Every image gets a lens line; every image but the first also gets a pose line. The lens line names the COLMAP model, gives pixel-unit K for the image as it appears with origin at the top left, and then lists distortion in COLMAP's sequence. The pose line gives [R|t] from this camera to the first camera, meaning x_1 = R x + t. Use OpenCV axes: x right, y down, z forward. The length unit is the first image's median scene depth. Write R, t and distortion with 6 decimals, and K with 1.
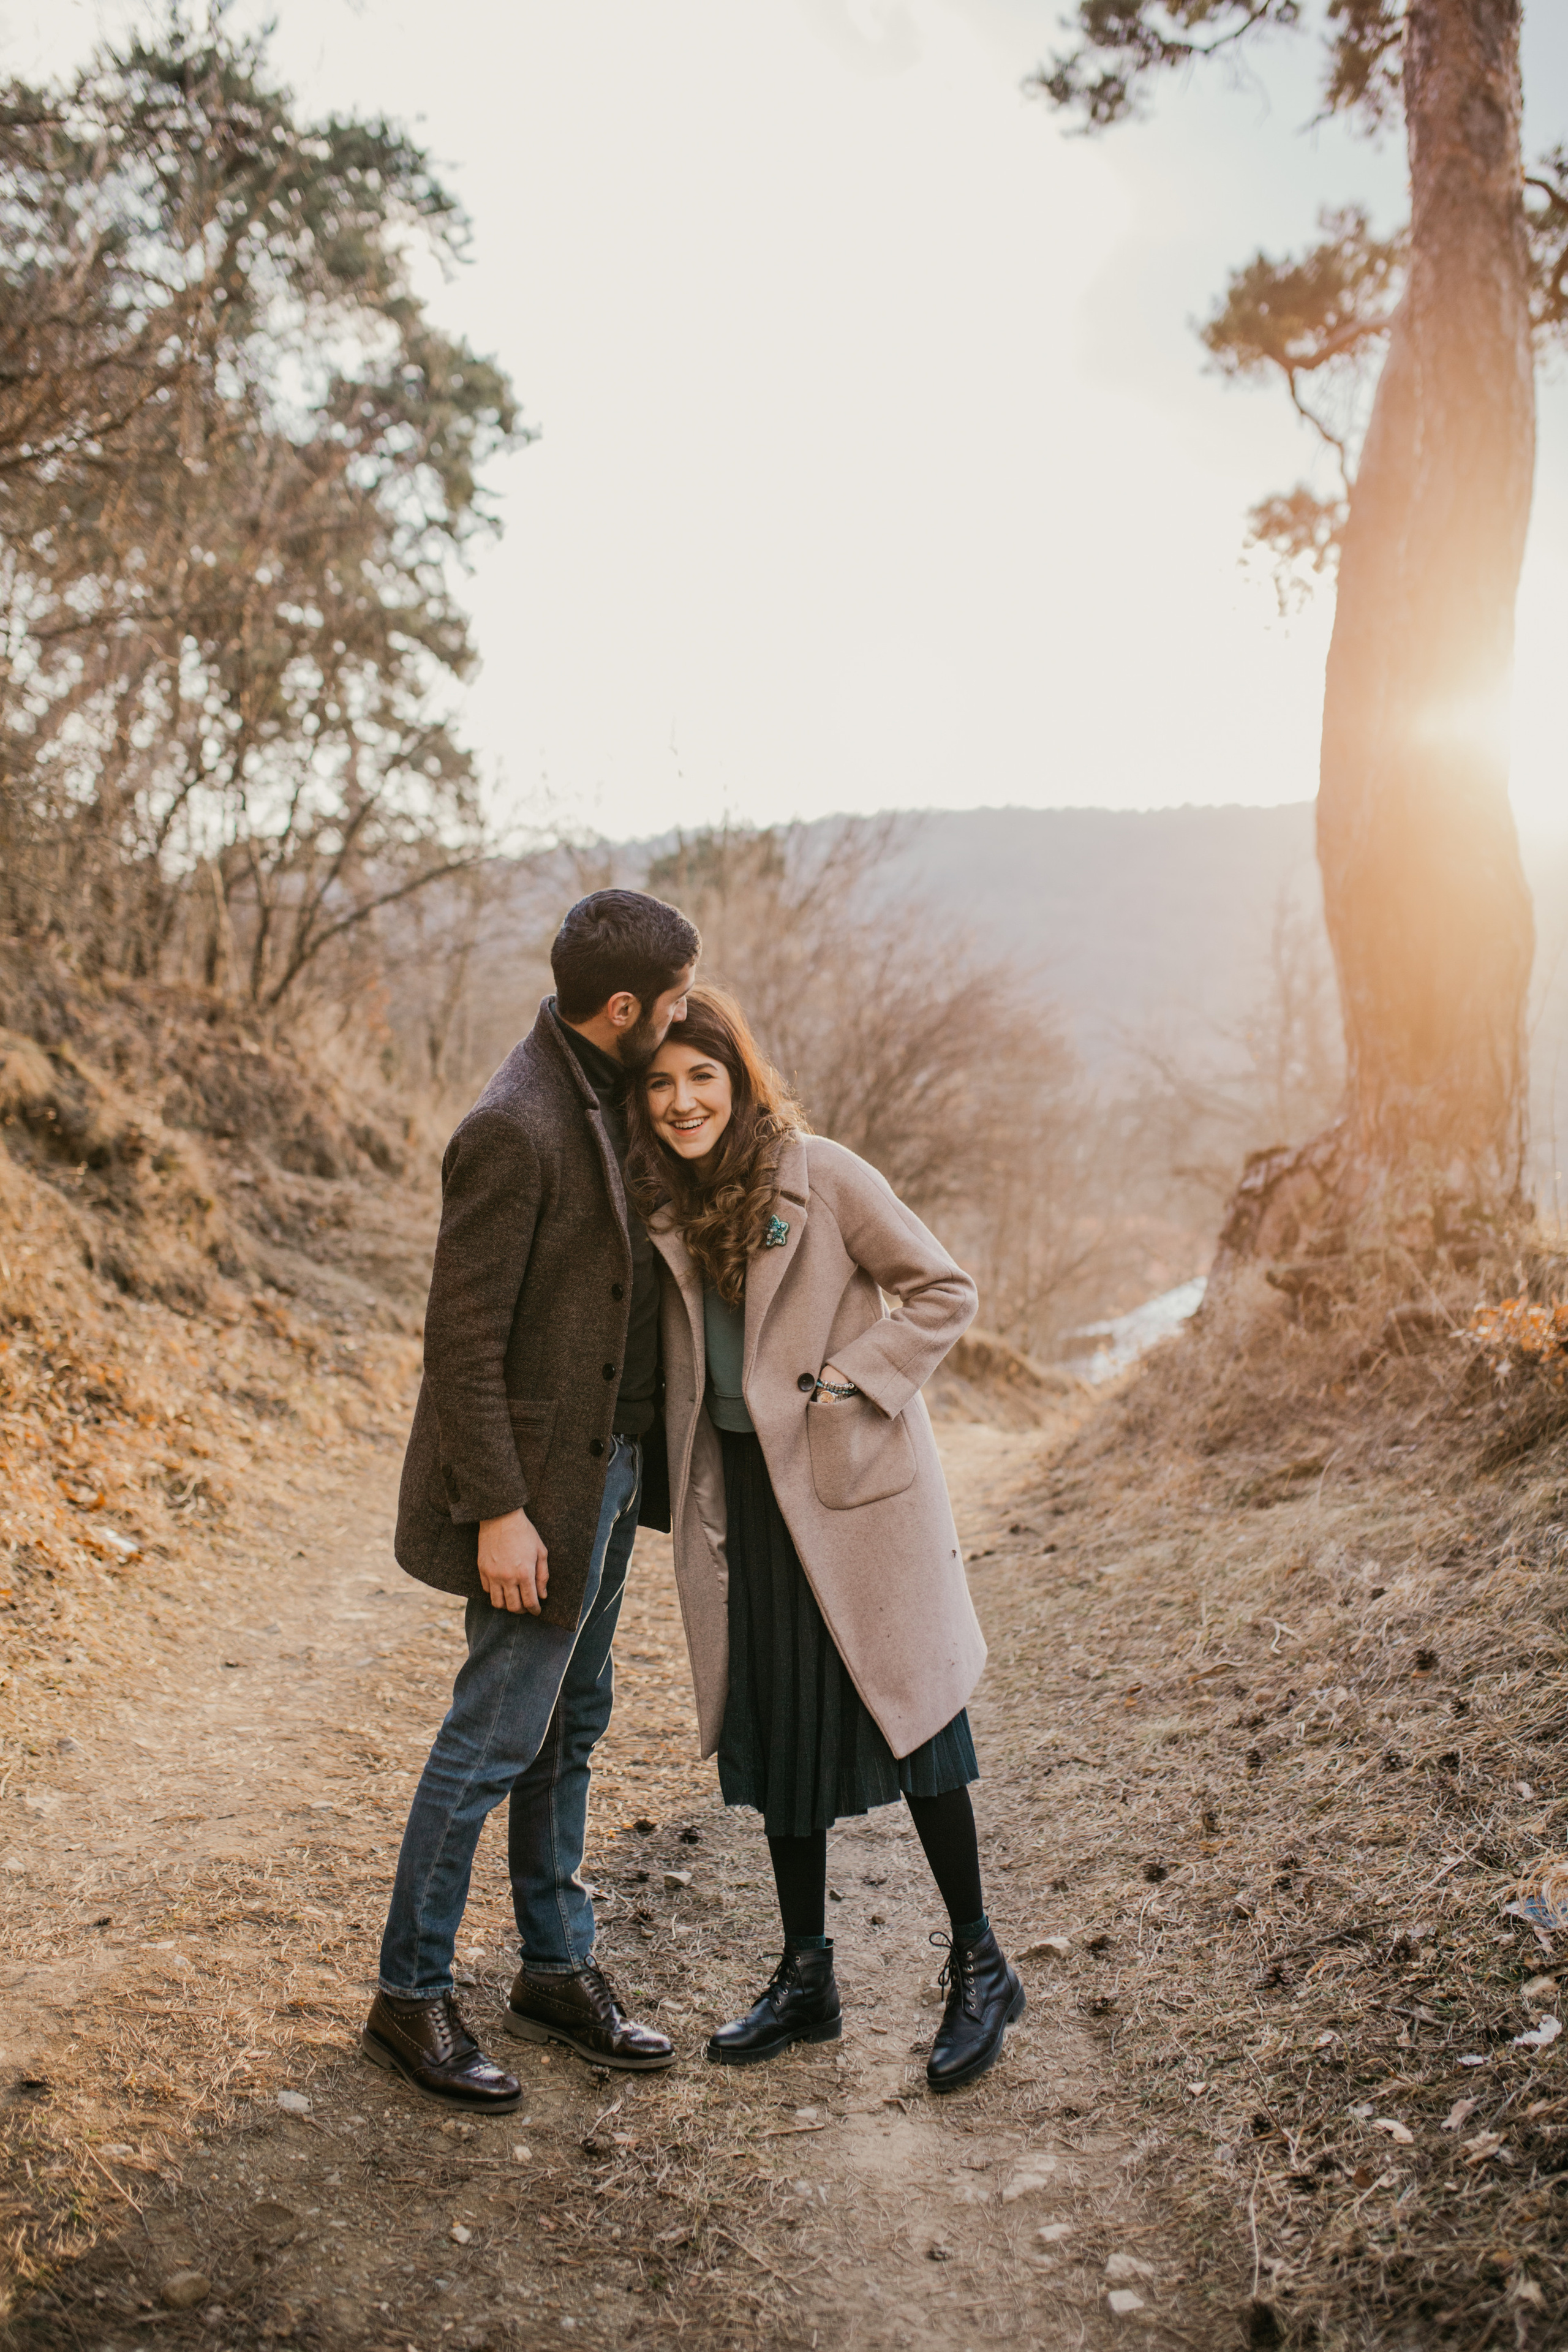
lens RADIAL K [[2134.4, 0, 773.4], [0, 2134.4, 1168.5], [0, 0, 1]] dist [-0.034389, 0.046011]
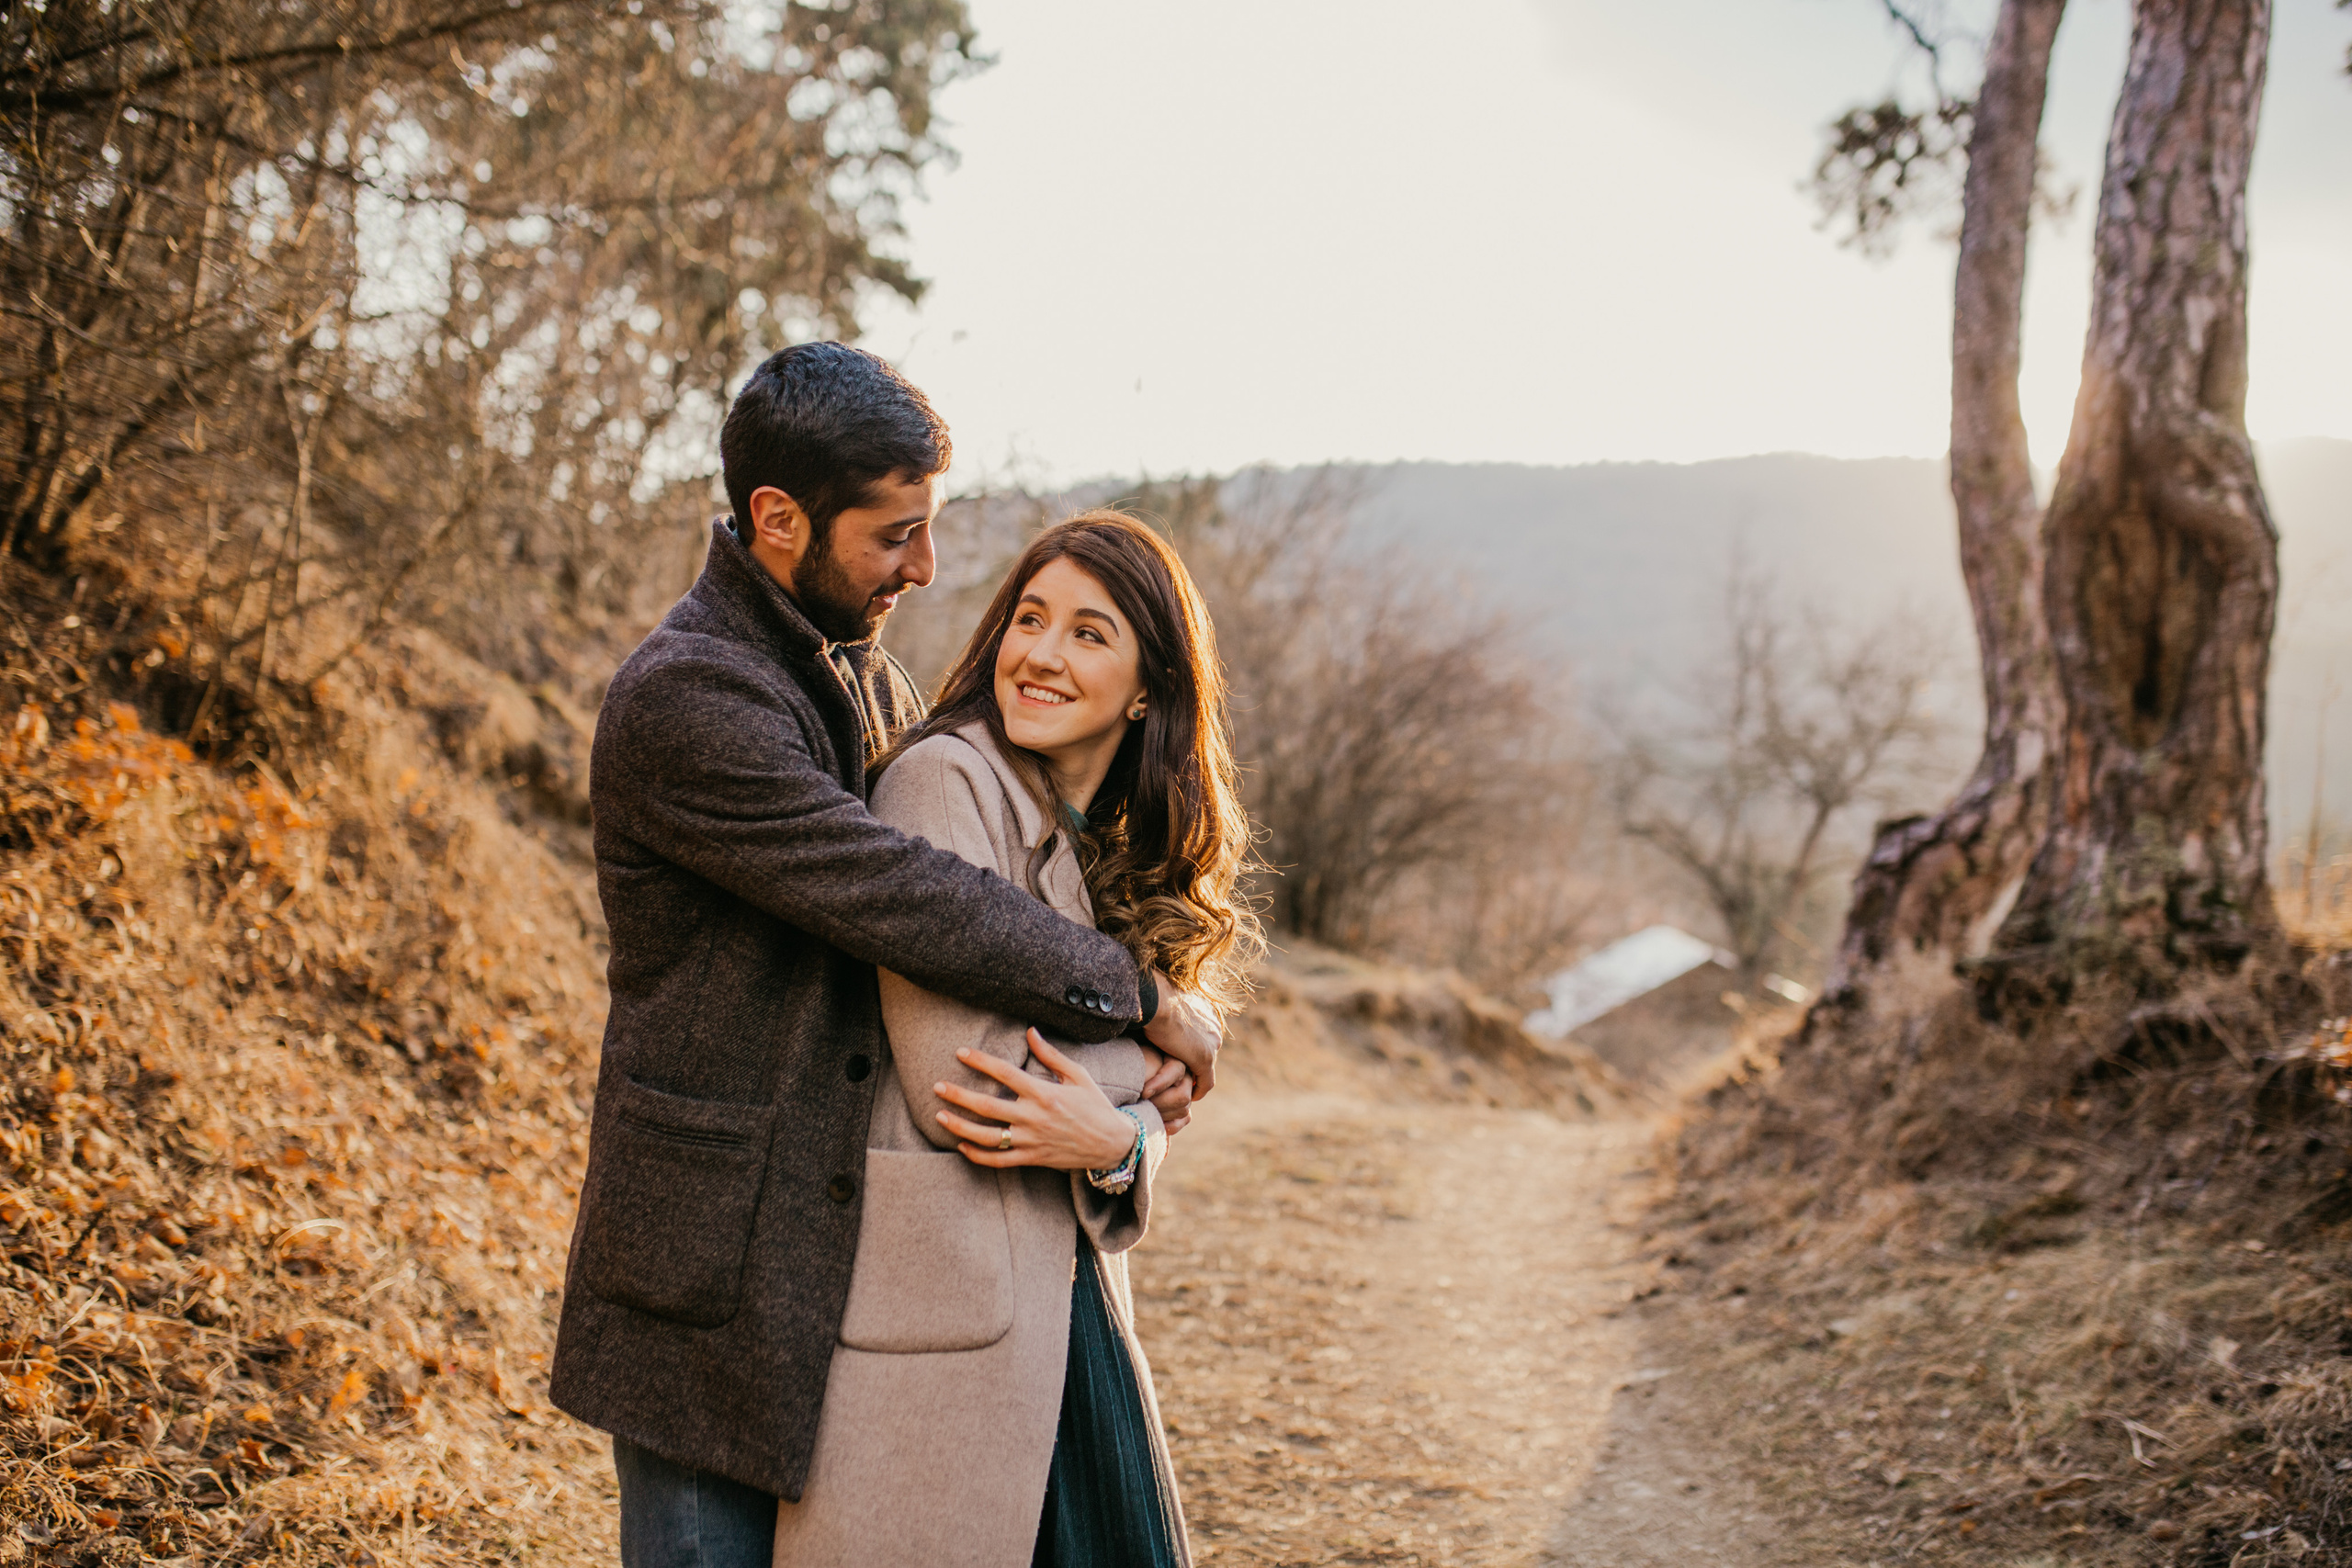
lens RADIAL K [[2134.2, 0, 1183.0], [0, 2134.2, 785.2], [0, 0, 1]] dist [-0.034389, 0.046011]
pose [[0.999937, 0.011205, 0.000128, -0.083838], [-0.011201, 0.999814, -0.015729, -0.006637], [-0.000305, 0.015727, 0.999876, 0.132978]]
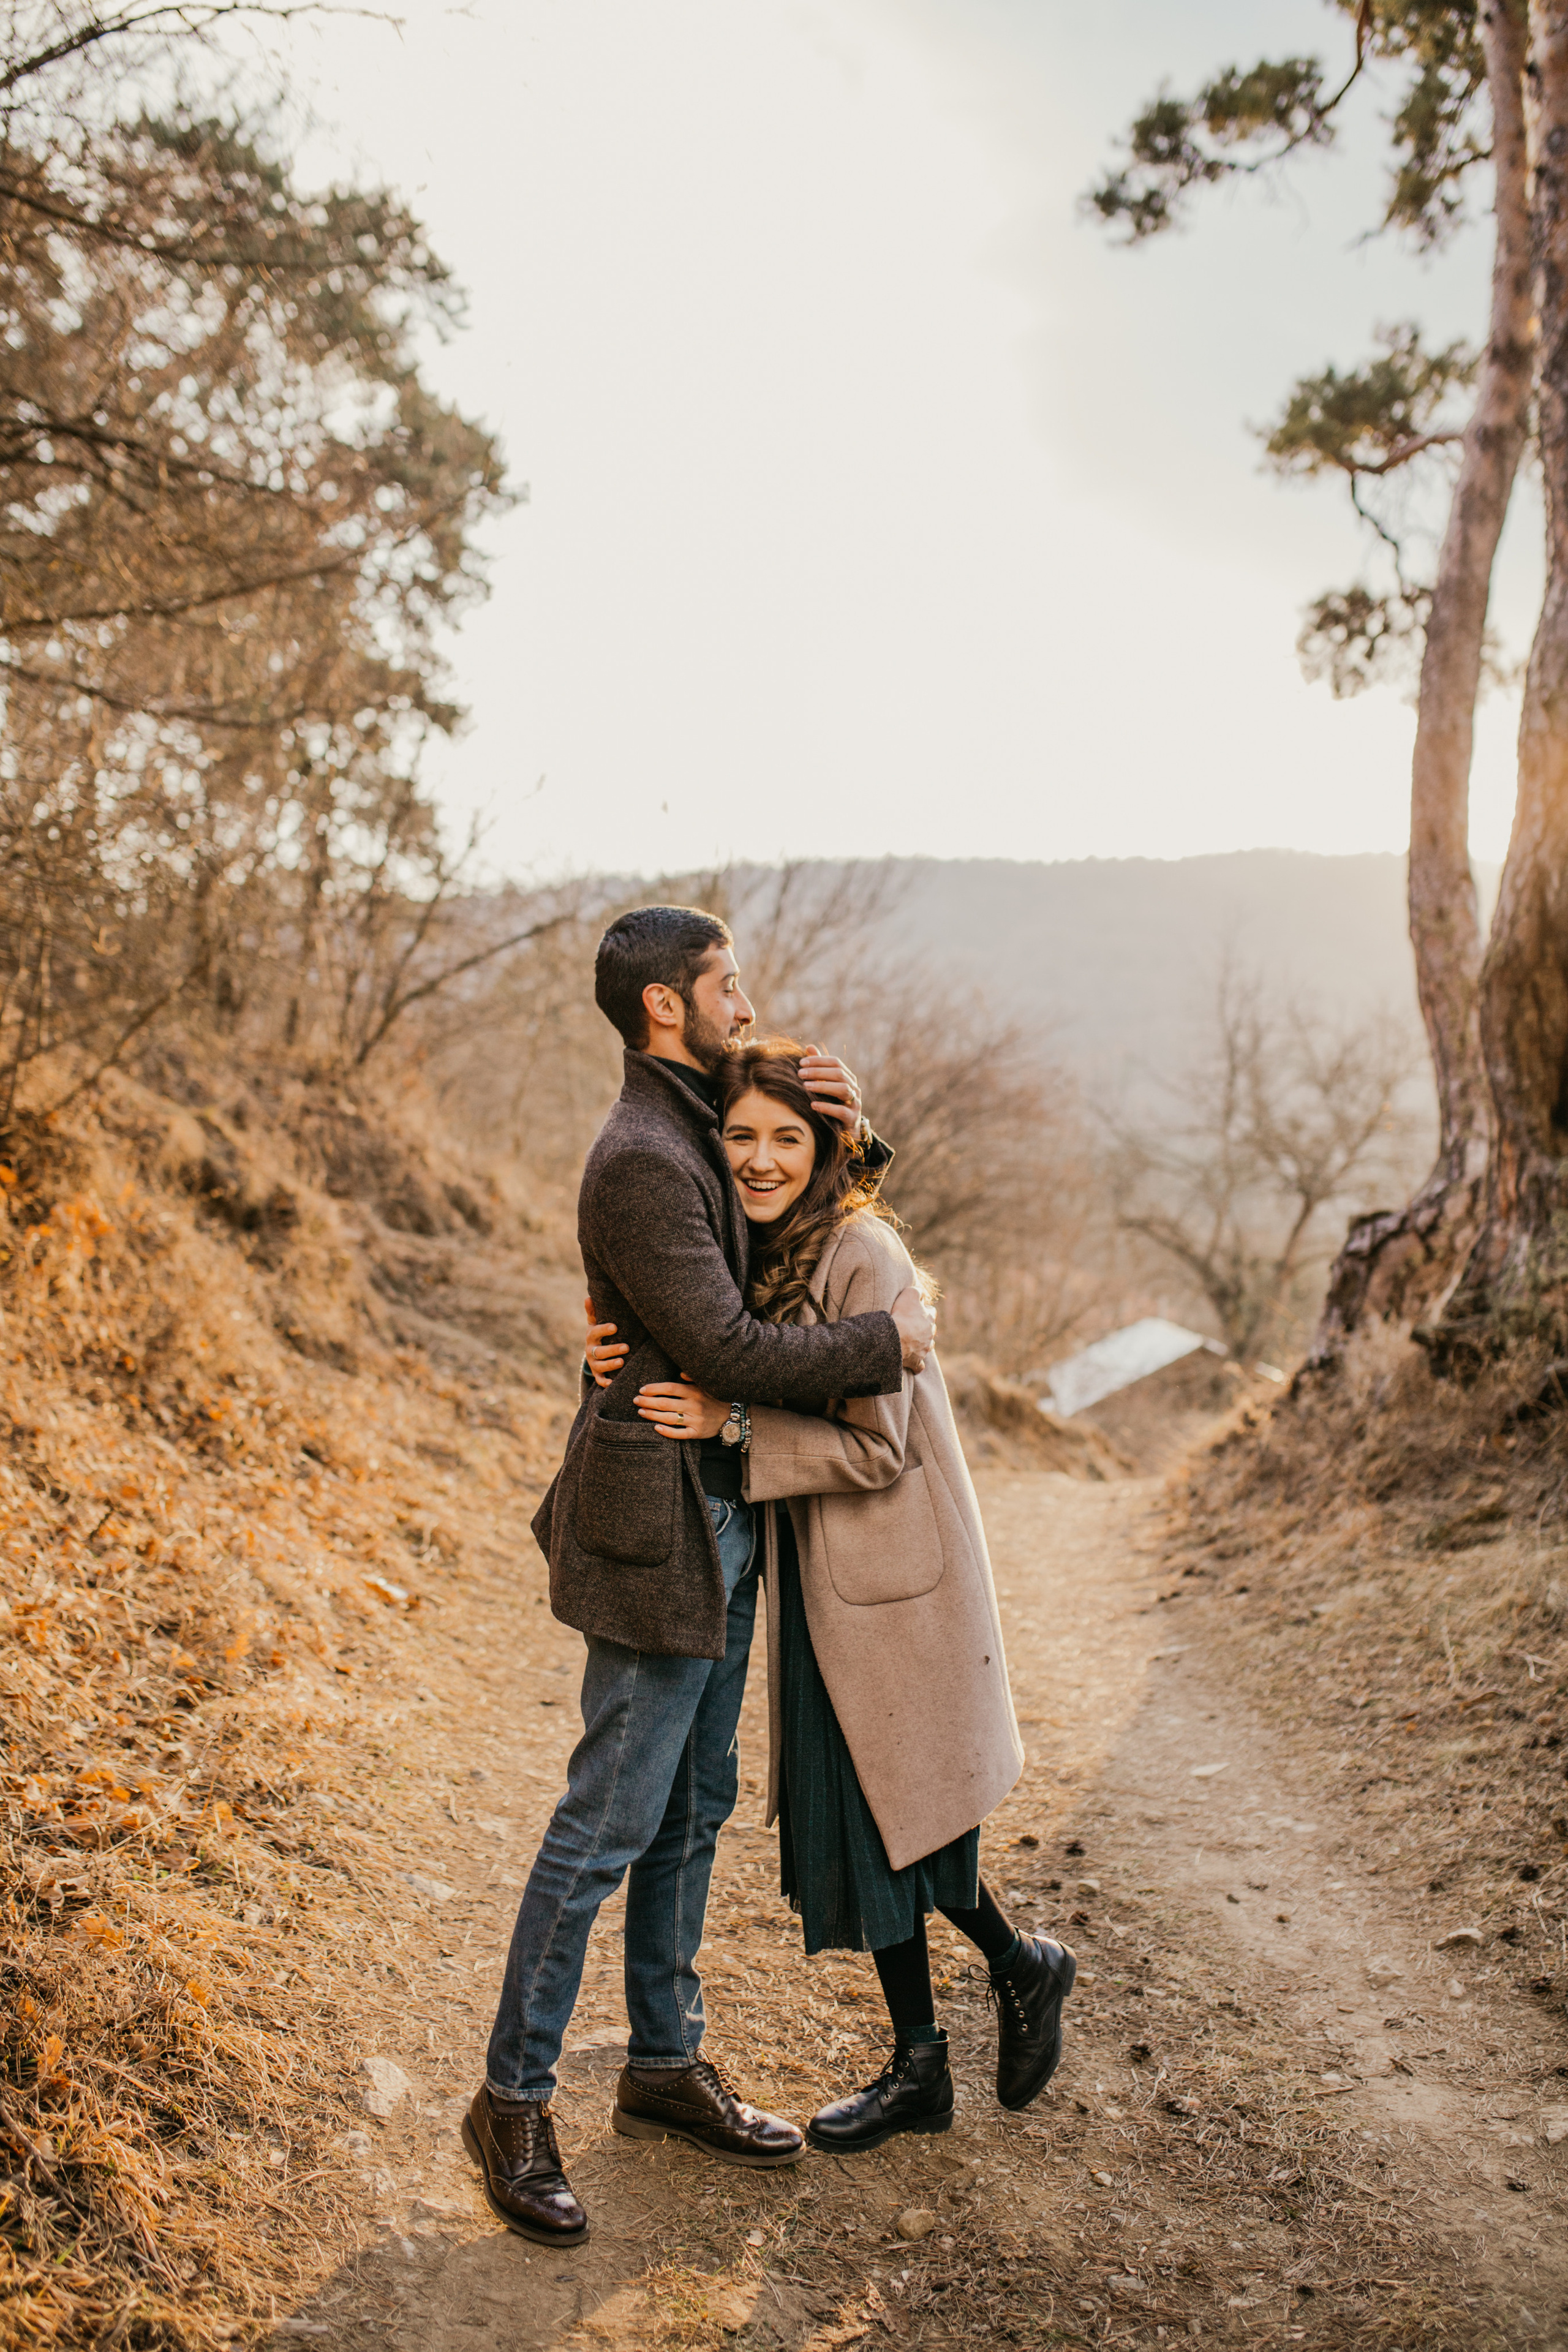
lens RADIAL K [[2134.4, 0, 771.7], [0, 2134.4, 1180.9], [0, 0, 1]] dist [-0.034389, 0.046011]
pose [[0.998982, 0.002895, 0.045019, -0.139323], [-0.002153, 0.999861, -0.016515, -0.008518], [-0.045061, 0.016401, 0.998850, -0.057992]]
